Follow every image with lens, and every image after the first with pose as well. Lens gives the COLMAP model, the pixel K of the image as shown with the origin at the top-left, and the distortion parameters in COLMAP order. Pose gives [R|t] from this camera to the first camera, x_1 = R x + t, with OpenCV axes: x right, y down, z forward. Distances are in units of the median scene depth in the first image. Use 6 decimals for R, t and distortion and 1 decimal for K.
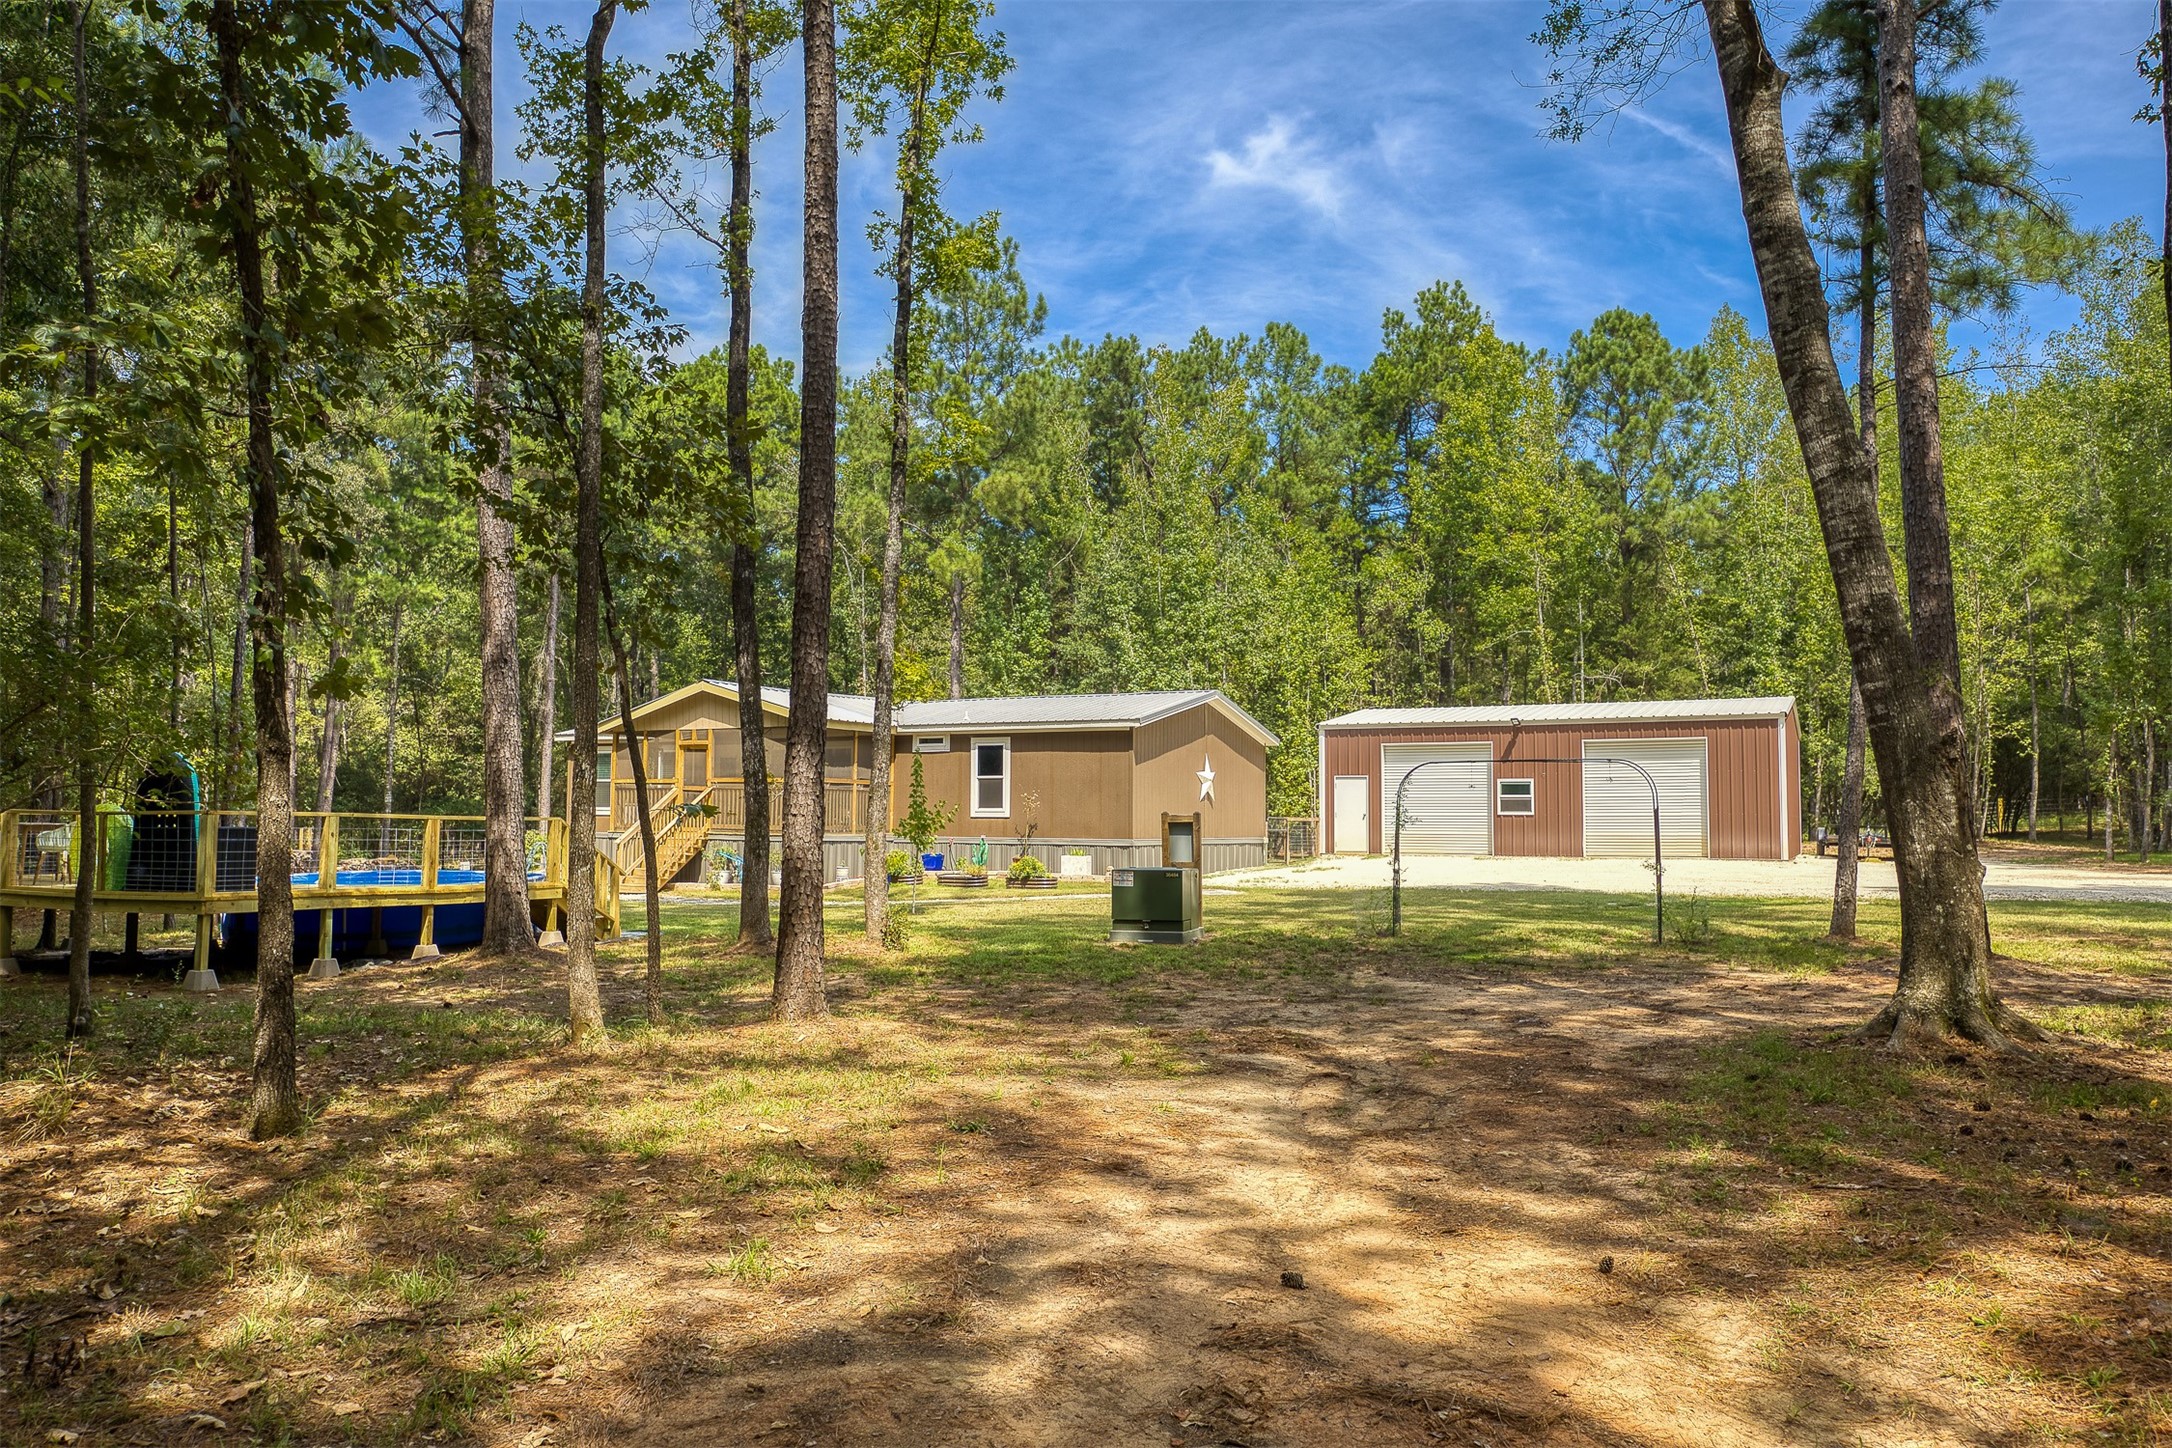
lens RADIAL K [[1596.6, 0, 1107.2], [0, 1596.6, 743.4], [0, 0, 1]] dist [0.028939, -0.000090]
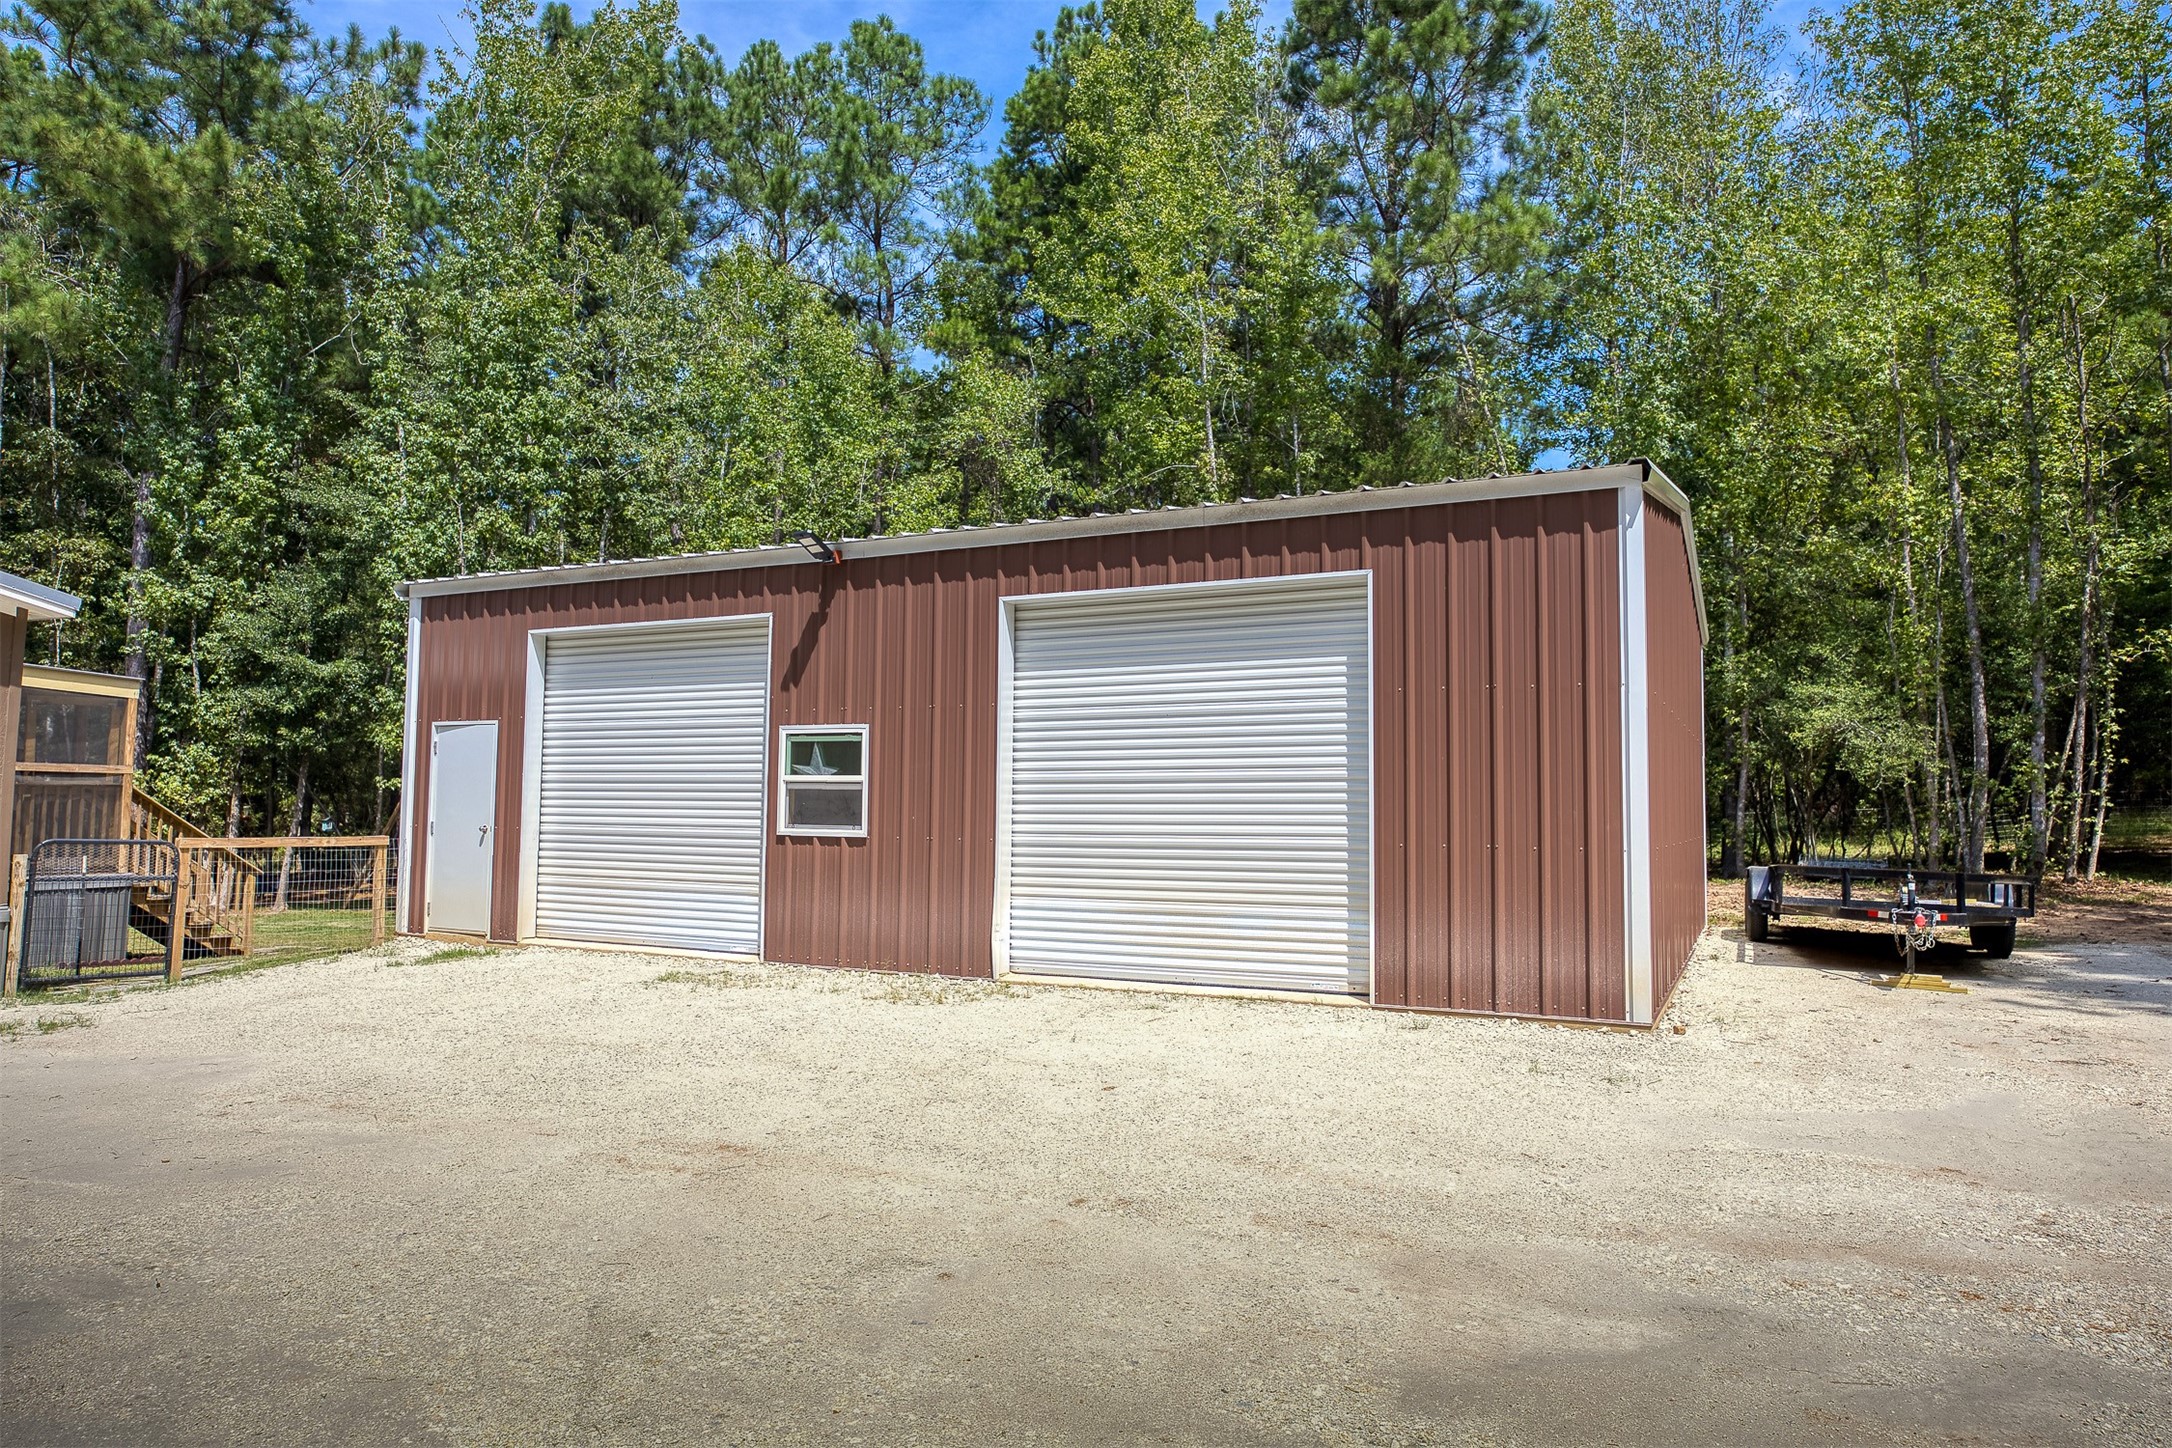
lens RADIAL K [[1441.7, 0, 1090.9], [0, 1441.7, 719.1], [0, 0, 1]] dist [-0.009385, -0.003186]
pose [[0.999988, 0.003371, -0.003431, 0.295727], [-0.003422, 0.999884, -0.014852, 0.024053], [0.003380, 0.014864, 0.999884, 0.677509]]
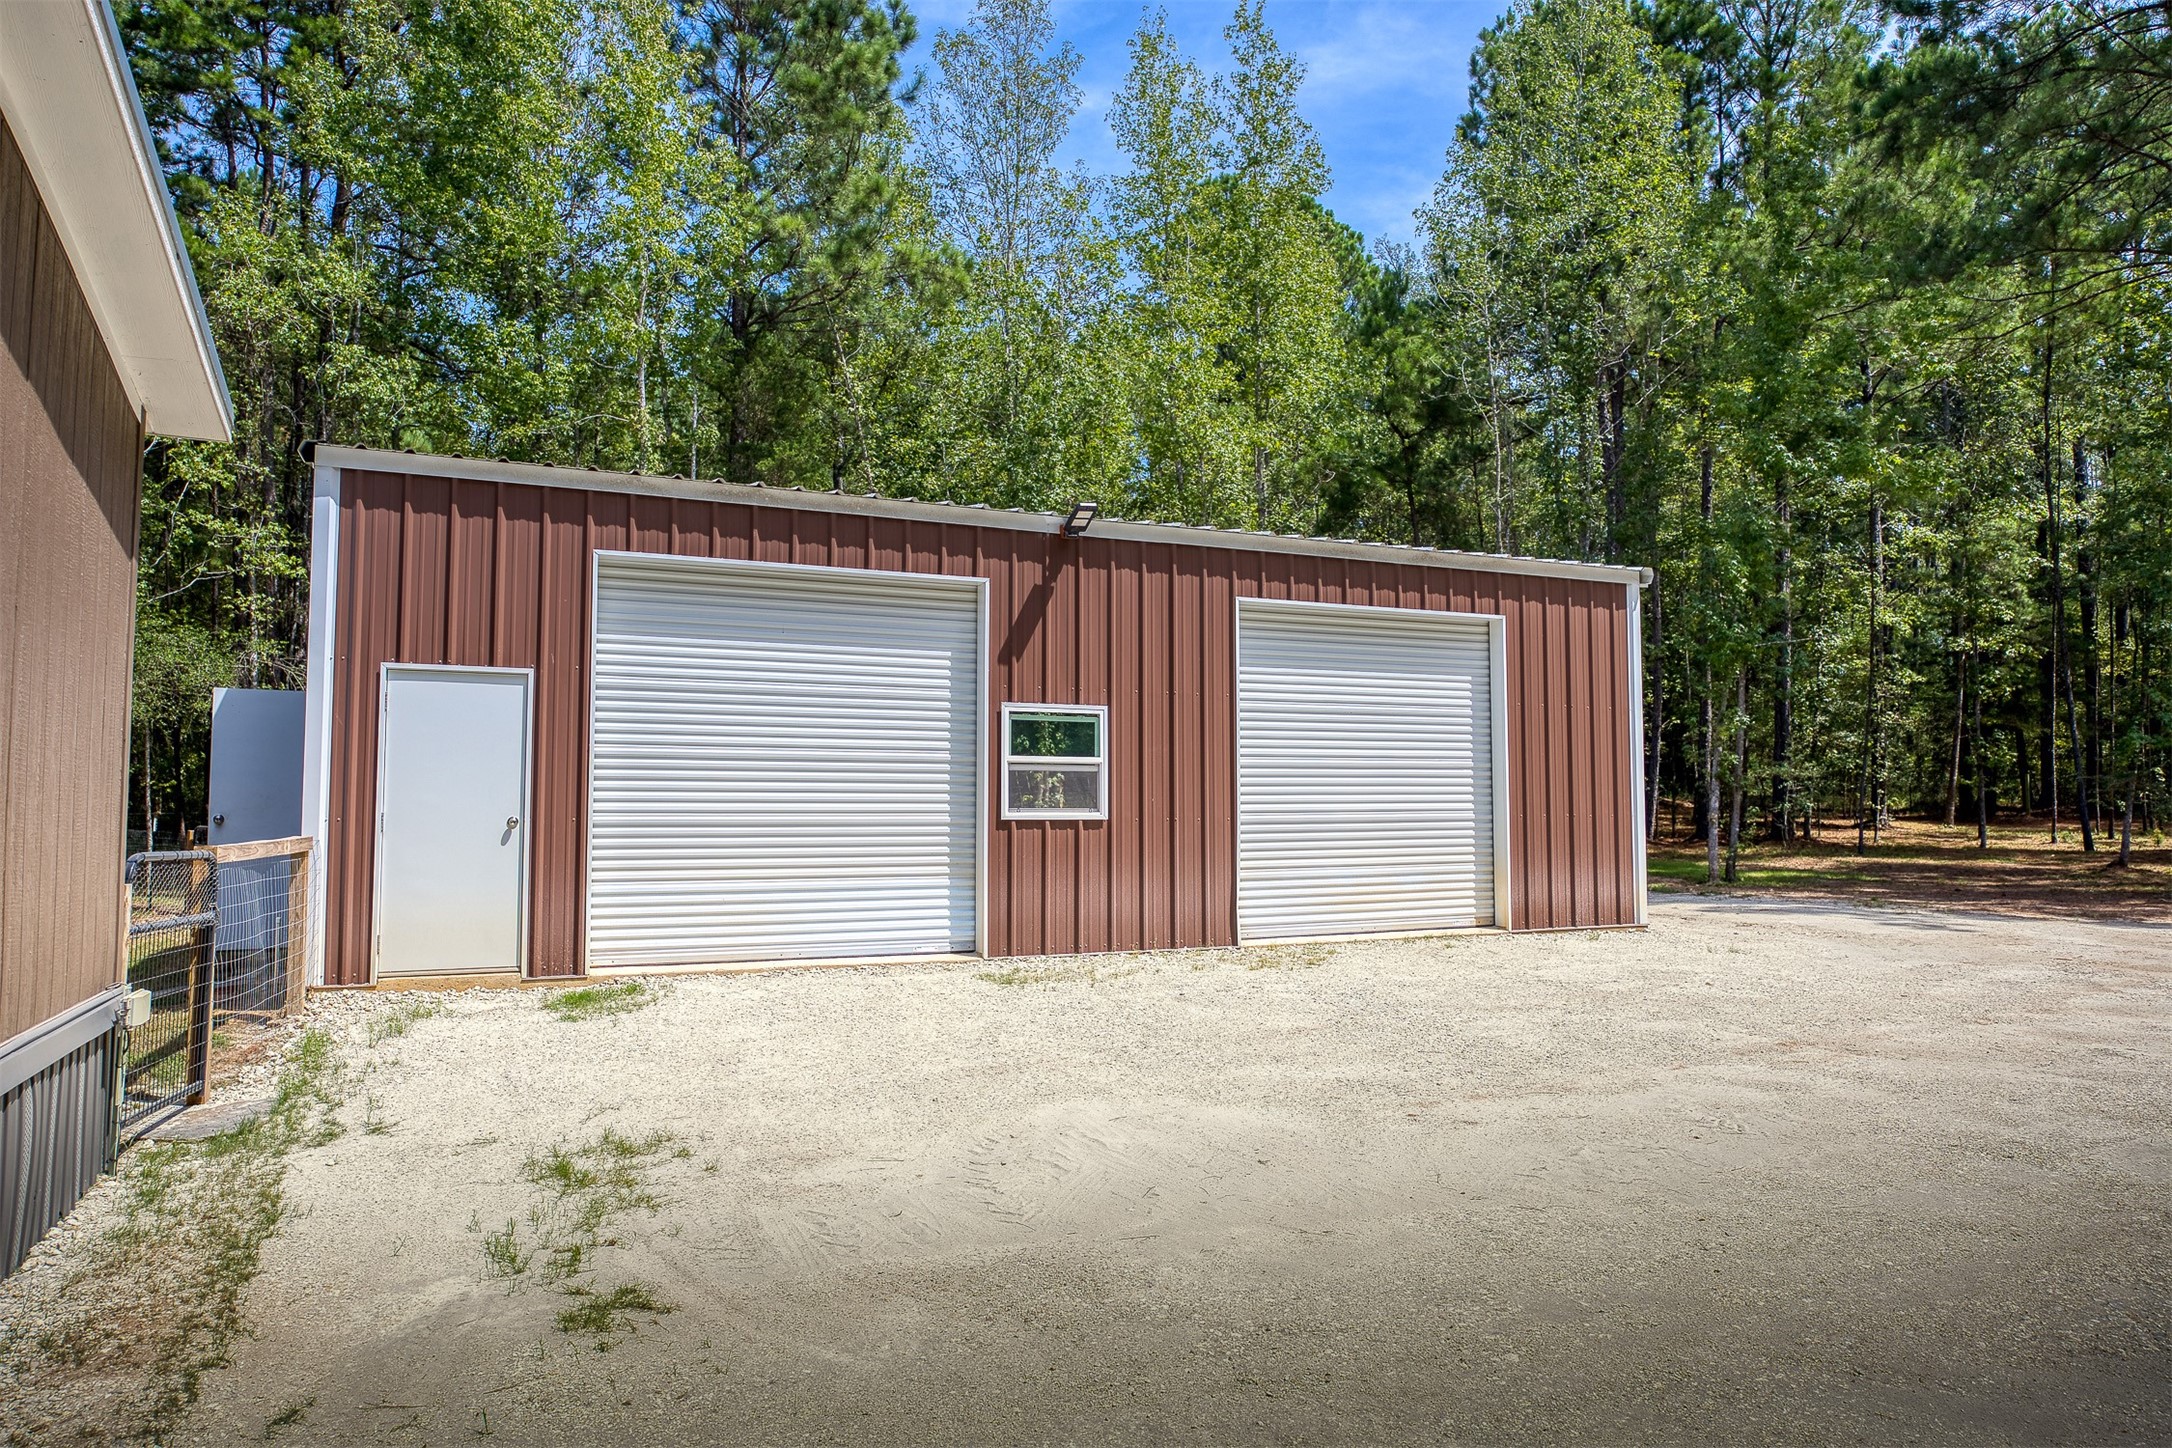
lens RADIAL K [[1441.7, 0, 1081.6], [0, 1441.7, 730.0], [0, 0, 1]] dist [-0.009385, -0.003186]
pose [[0.607121, 0.039296, 0.793637, 0.034784], [-0.035262, 0.999125, -0.022496, 0.031845], [-0.793827, -0.014327, 0.607975, 0.788491]]
